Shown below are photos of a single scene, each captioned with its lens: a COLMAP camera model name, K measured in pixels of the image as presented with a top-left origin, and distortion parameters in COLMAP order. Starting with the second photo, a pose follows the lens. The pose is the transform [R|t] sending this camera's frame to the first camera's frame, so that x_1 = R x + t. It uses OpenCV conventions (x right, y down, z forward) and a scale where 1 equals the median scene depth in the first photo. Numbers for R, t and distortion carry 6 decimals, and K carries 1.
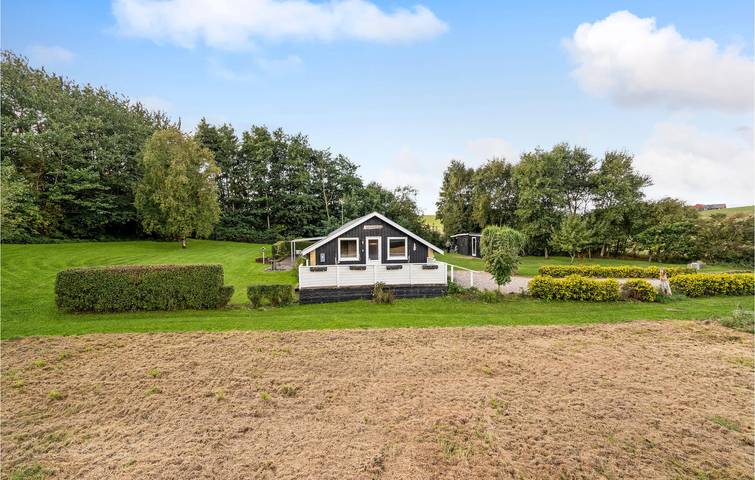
lens RADIAL K [[298.2, 0, 377.5], [0, 298.2, 240.0], [0, 0, 1]] dist [-0.001084, -0.000130]
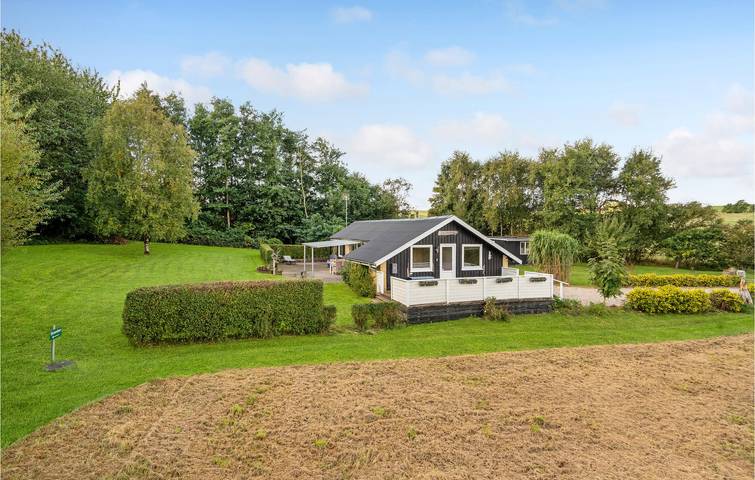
lens RADIAL K [[360.8, 0, 377.5], [0, 360.8, 240.0], [0, 0, 1]] dist [-0.000436, -0.000091]
pose [[0.989656, 0.005788, 0.143343, -0.293558], [-0.005713, 0.999983, -0.000932, -0.016050], [-0.143346, 0.000104, 0.989673, -0.009889]]
